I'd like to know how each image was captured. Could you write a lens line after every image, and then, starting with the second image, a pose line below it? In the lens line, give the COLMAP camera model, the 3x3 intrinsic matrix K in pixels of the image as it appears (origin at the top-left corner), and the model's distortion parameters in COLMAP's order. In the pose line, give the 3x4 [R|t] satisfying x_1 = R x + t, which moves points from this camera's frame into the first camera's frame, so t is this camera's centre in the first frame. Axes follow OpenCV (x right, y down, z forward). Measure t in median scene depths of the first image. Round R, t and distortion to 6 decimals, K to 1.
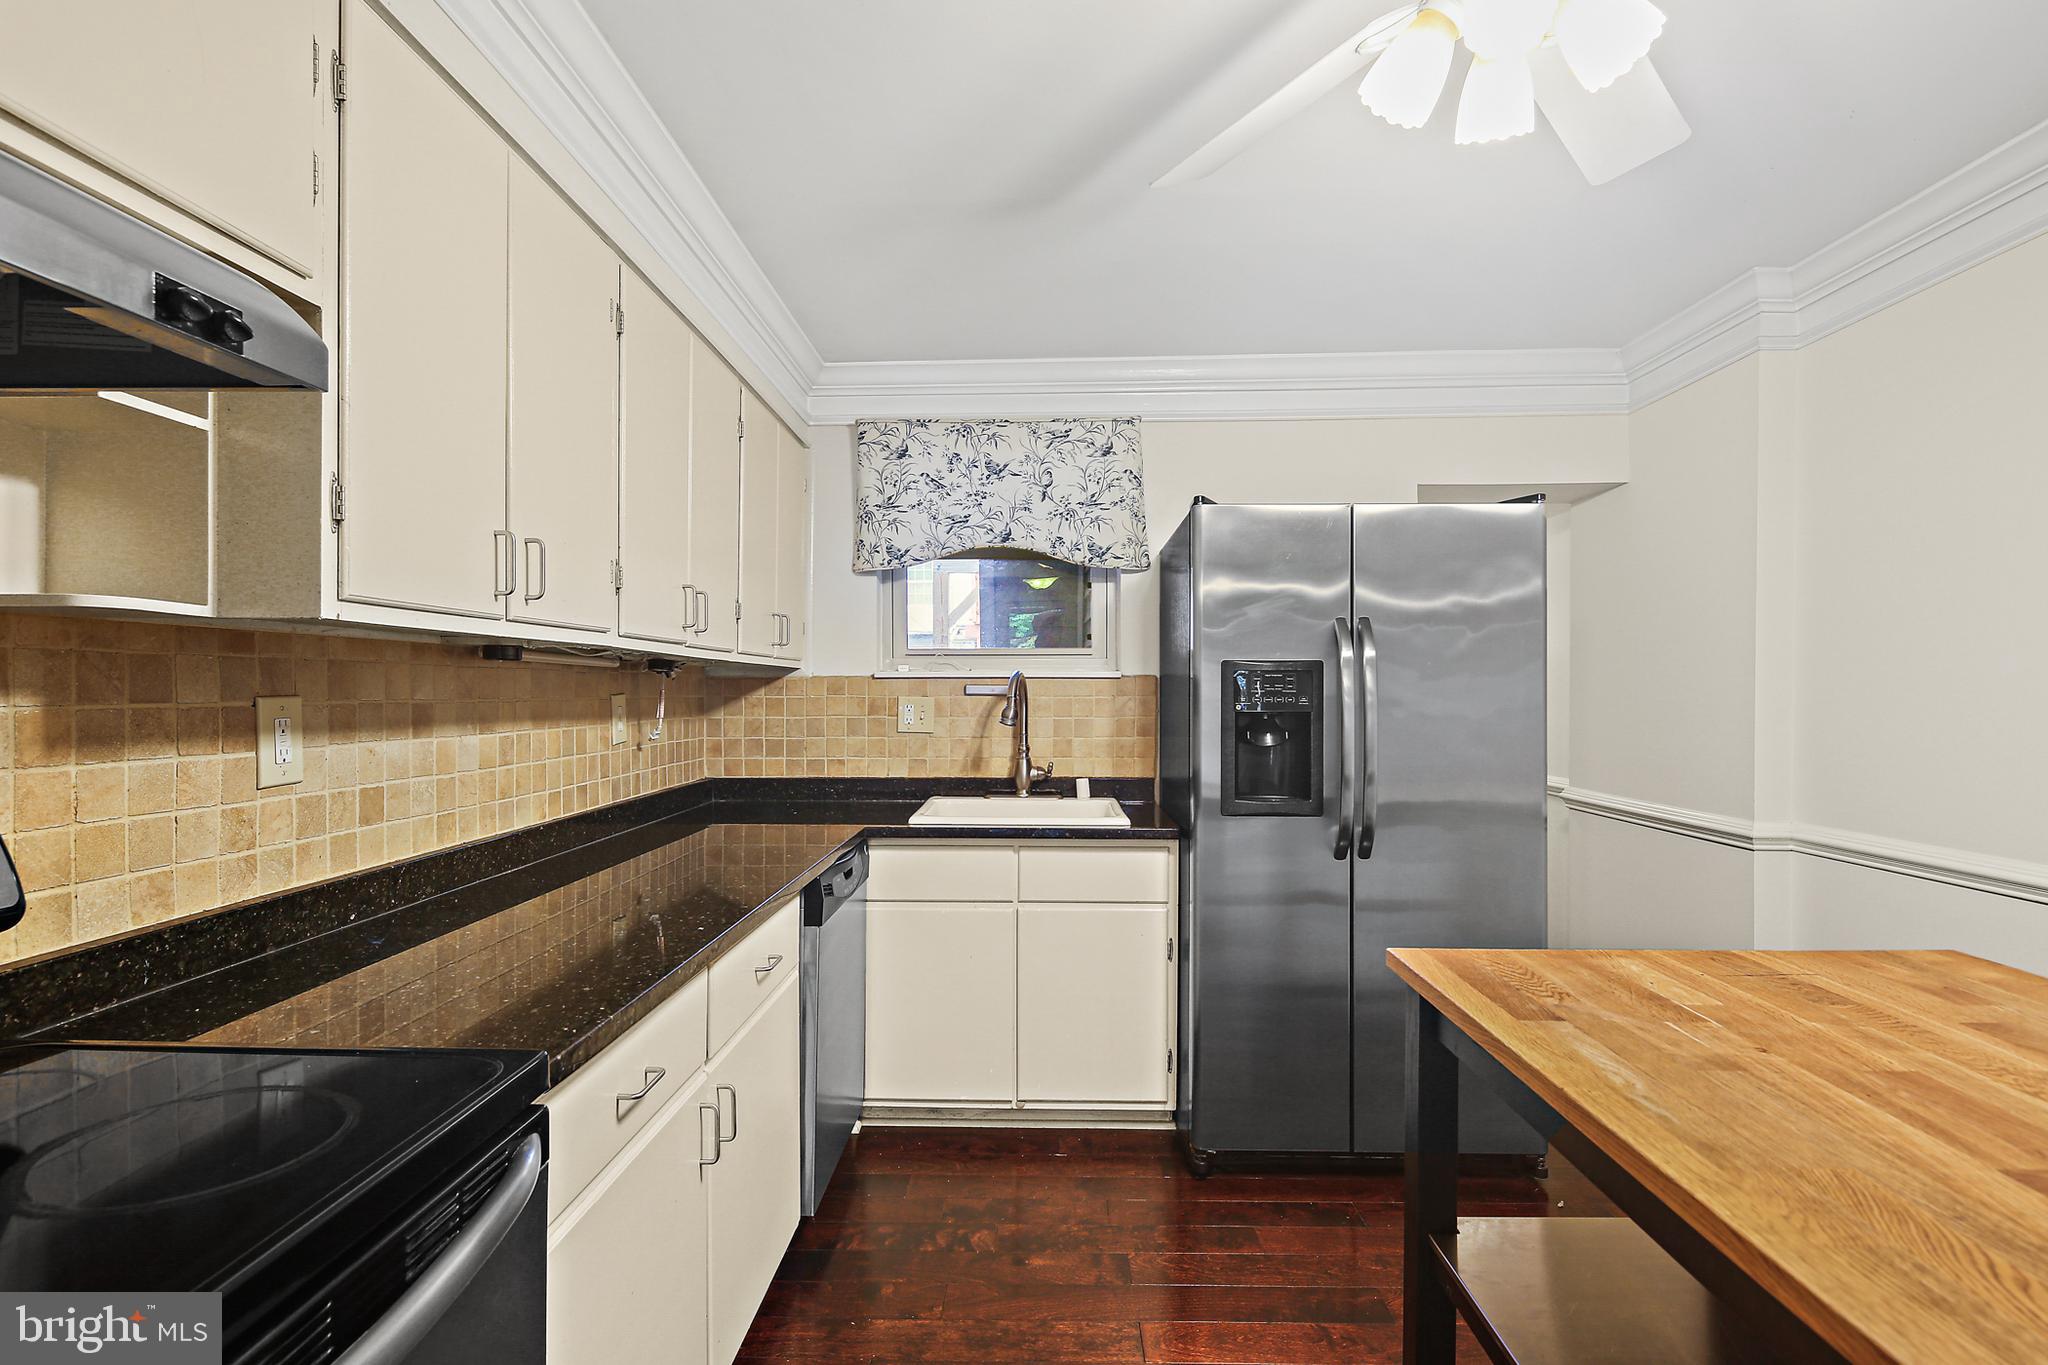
lens RADIAL K [[999.3, 0, 1025.0], [0, 999.3, 691.6], [0, 0, 1]] dist [0.000989, -0.001885]
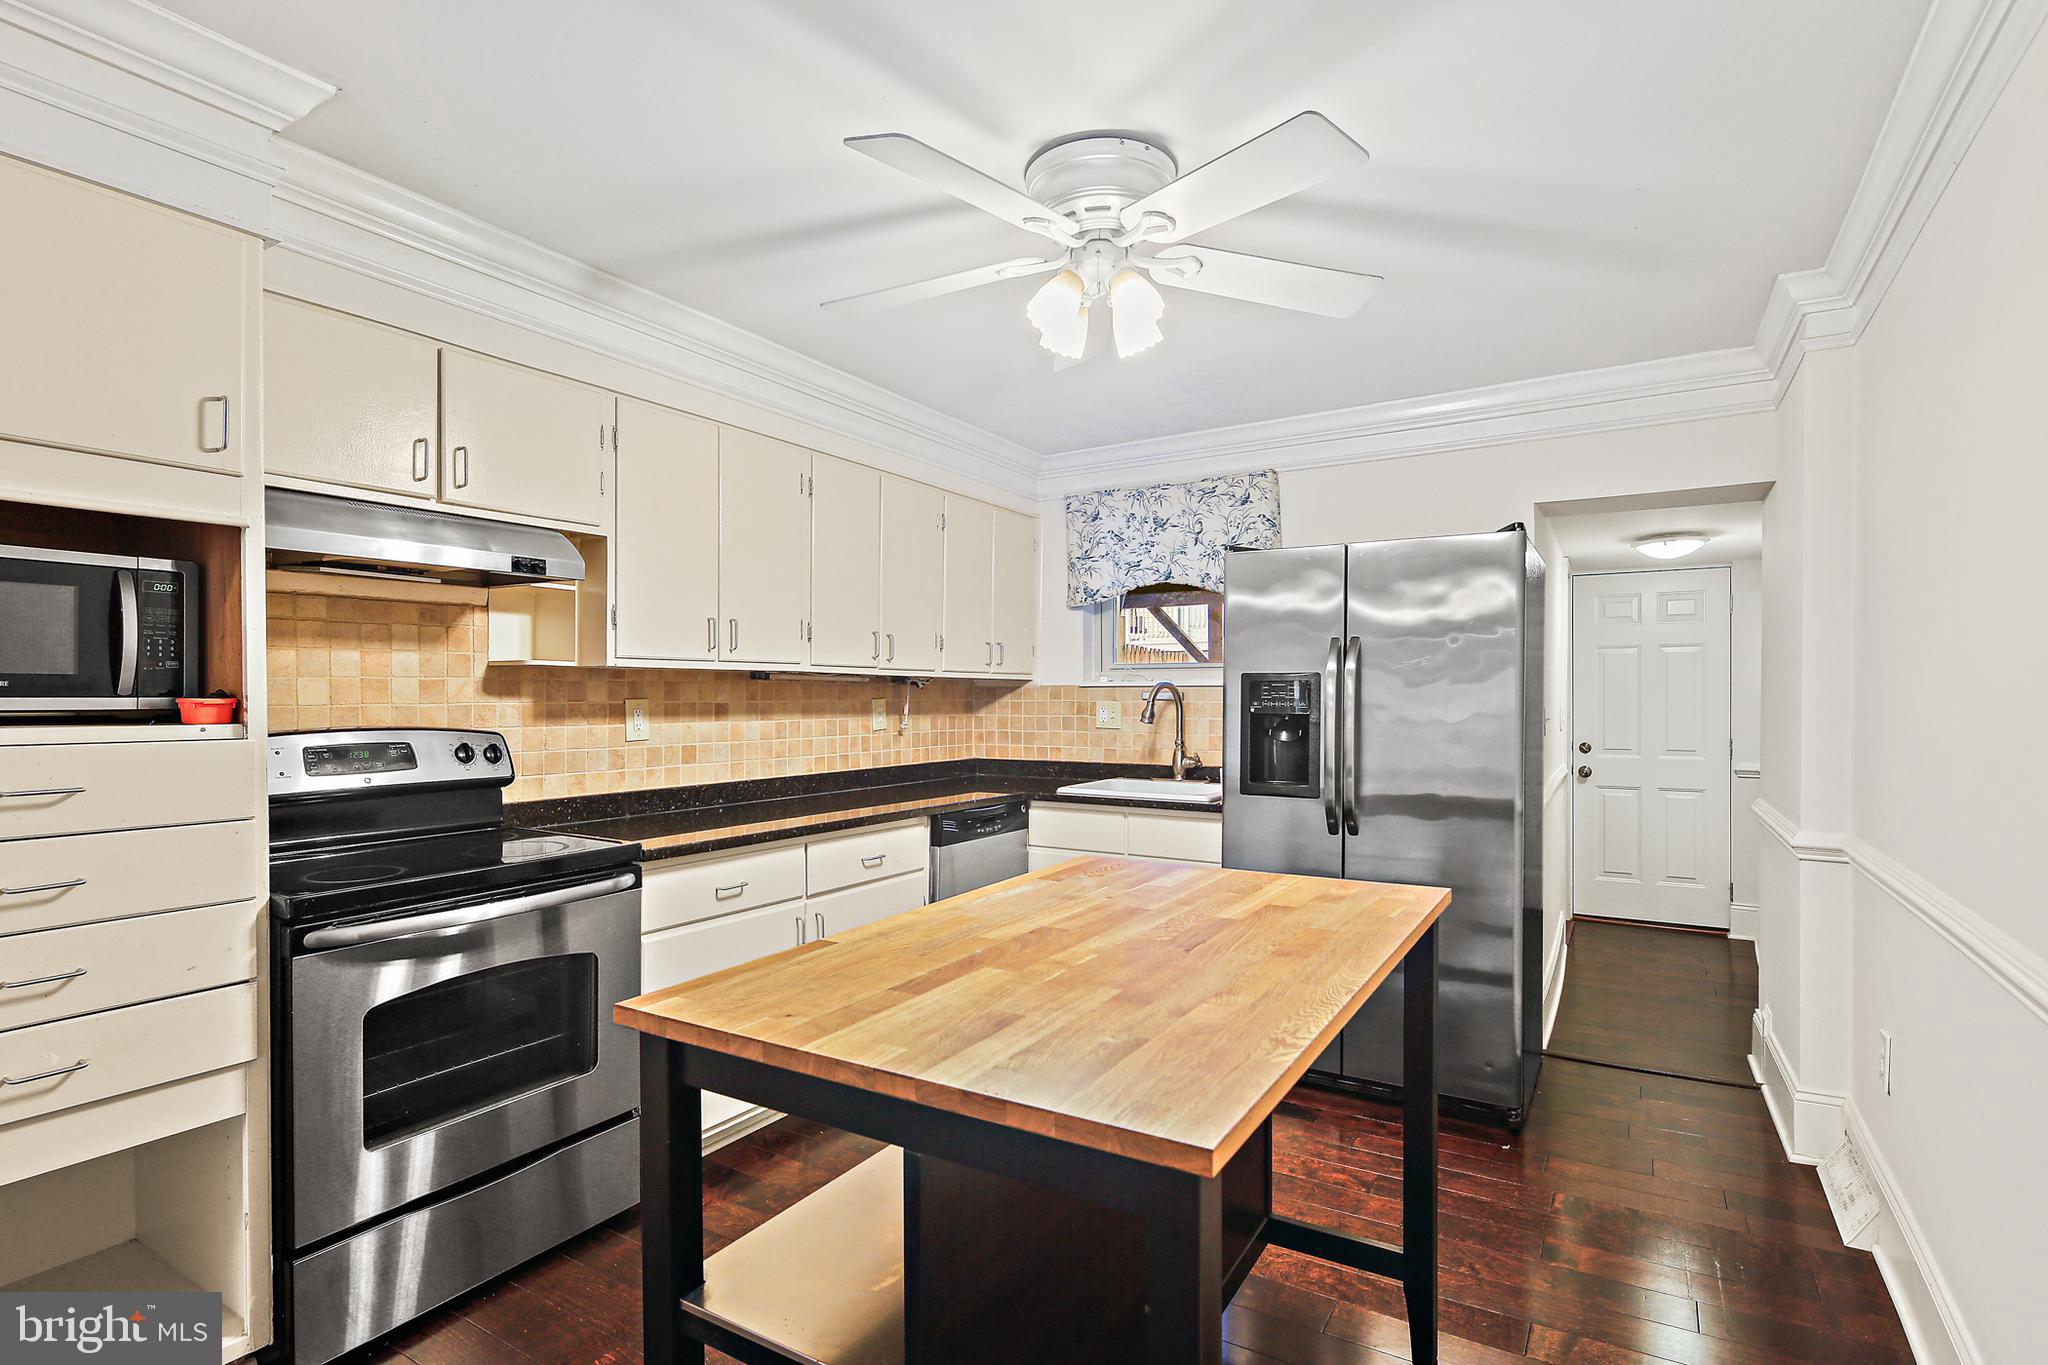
lens RADIAL K [[1002.4, 0, 1026.1], [0, 1002.4, 686.9], [0, 0, 1]] dist [0.003359, -0.000257]
pose [[0.866592, -0.003196, -0.499007, 0.464798], [-0.001571, 0.999957, -0.009132, -0.001114], [0.499015, 0.008698, 0.866550, -0.196697]]
